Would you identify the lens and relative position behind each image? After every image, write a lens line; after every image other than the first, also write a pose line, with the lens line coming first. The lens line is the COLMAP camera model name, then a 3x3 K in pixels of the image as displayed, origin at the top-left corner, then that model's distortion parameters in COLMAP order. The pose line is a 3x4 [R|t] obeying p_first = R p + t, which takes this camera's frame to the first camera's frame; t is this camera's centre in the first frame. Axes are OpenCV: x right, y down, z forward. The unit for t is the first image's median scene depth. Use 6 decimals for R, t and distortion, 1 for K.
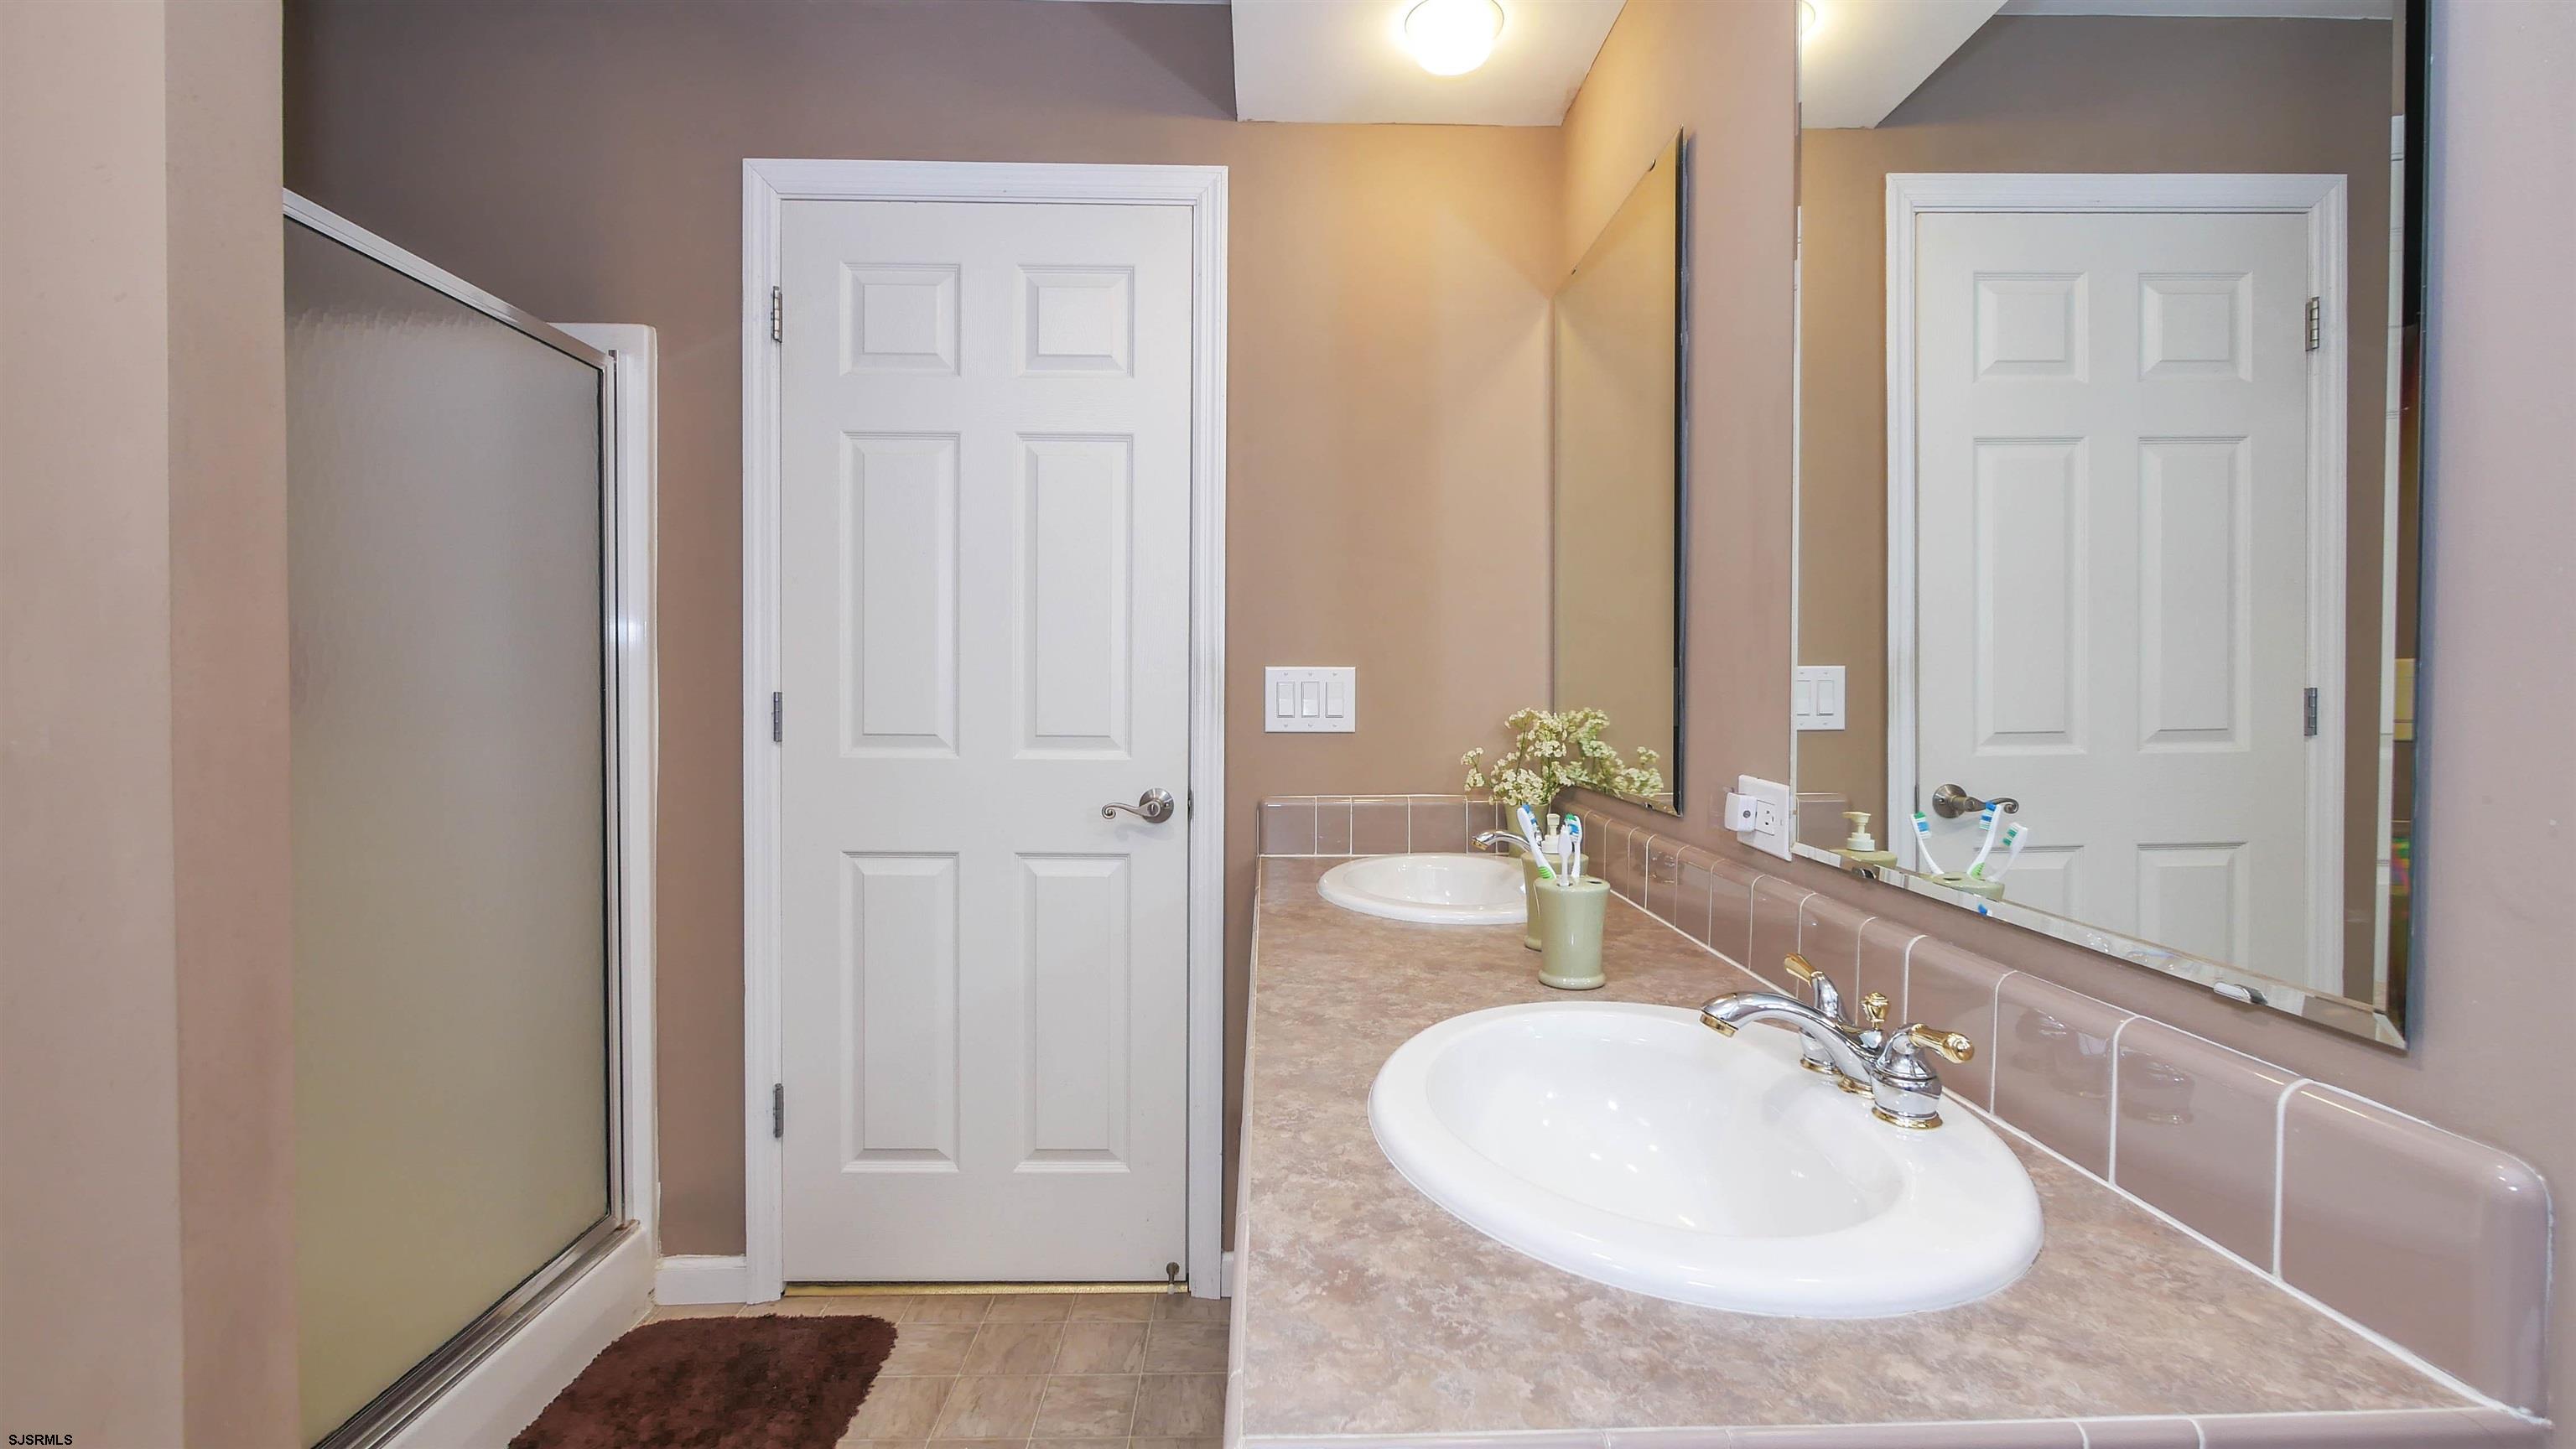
lens RADIAL K [[1060.5, 0, 1286.3], [0, 1060.5, 712.7], [0, 0, 1]] dist [-0.007627, -0.000100]
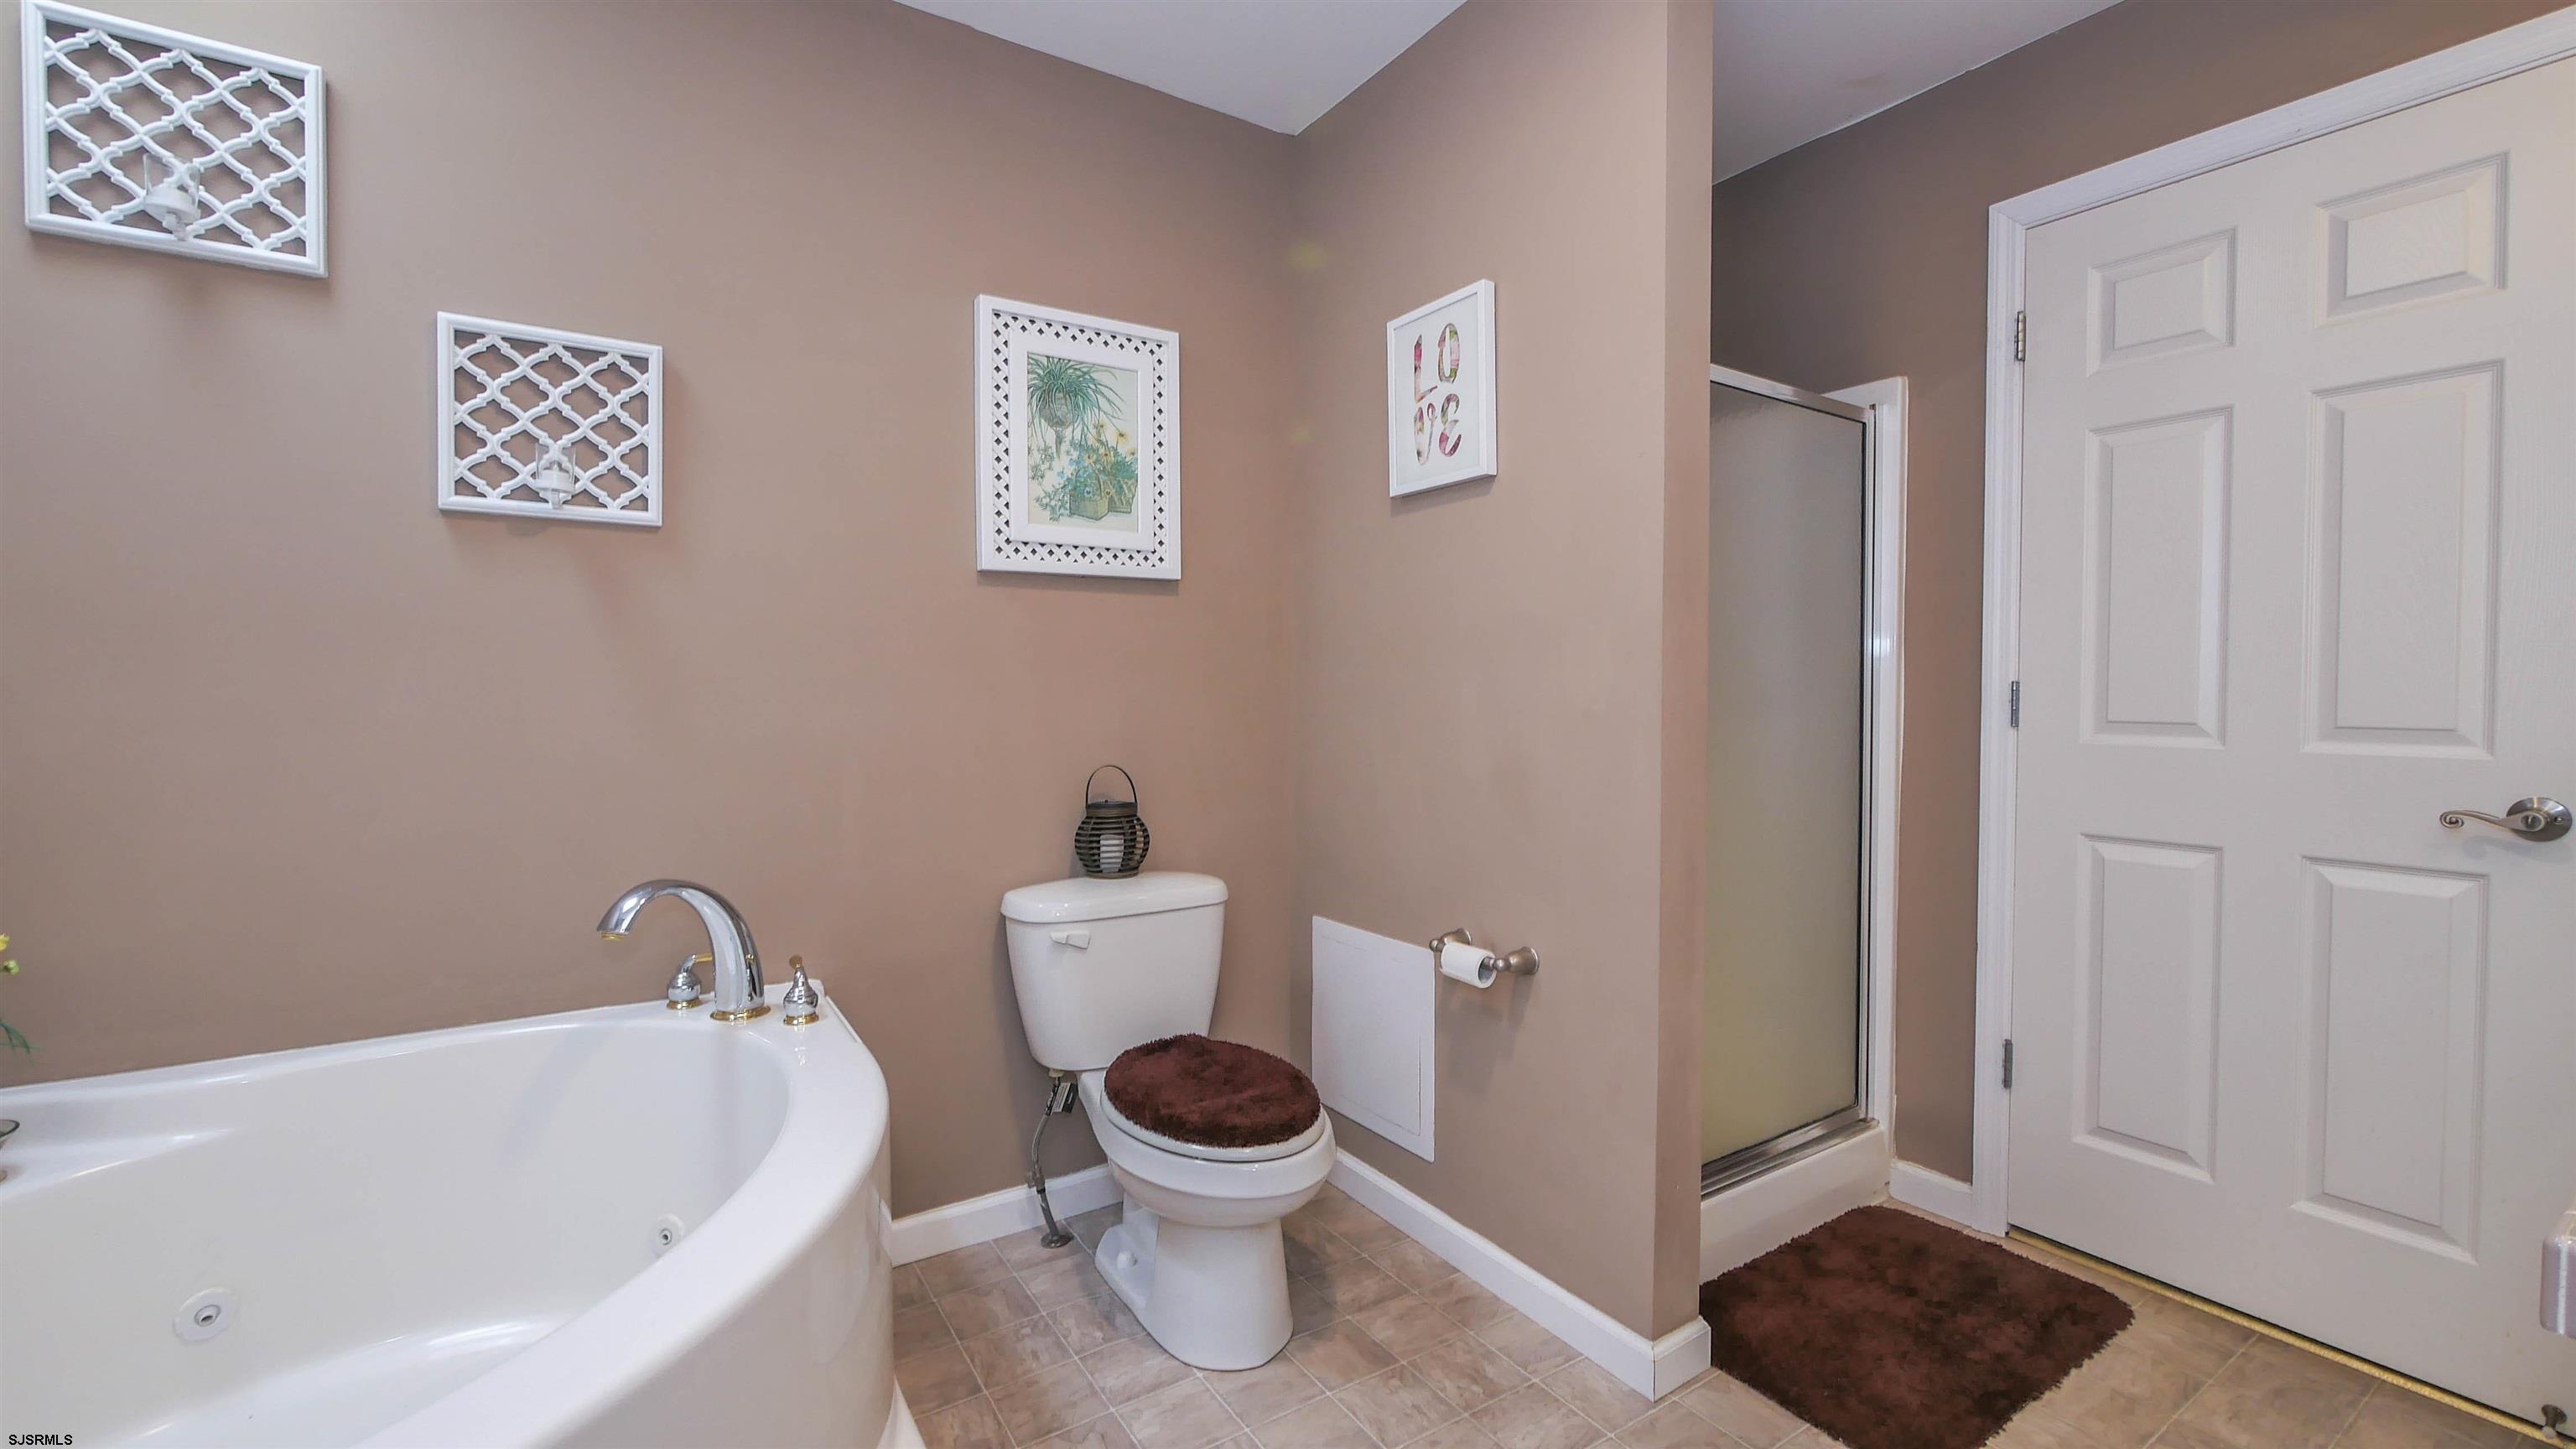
lens RADIAL K [[1060.5, 0, 1286.3], [0, 1060.5, 712.7], [0, 0, 1]] dist [-0.007627, -0.000100]
pose [[0.537647, 0.012501, -0.843077, 0.035734], [-0.014717, 0.999877, 0.005441, 0.018285], [0.843042, 0.009482, 0.537765, -0.223305]]
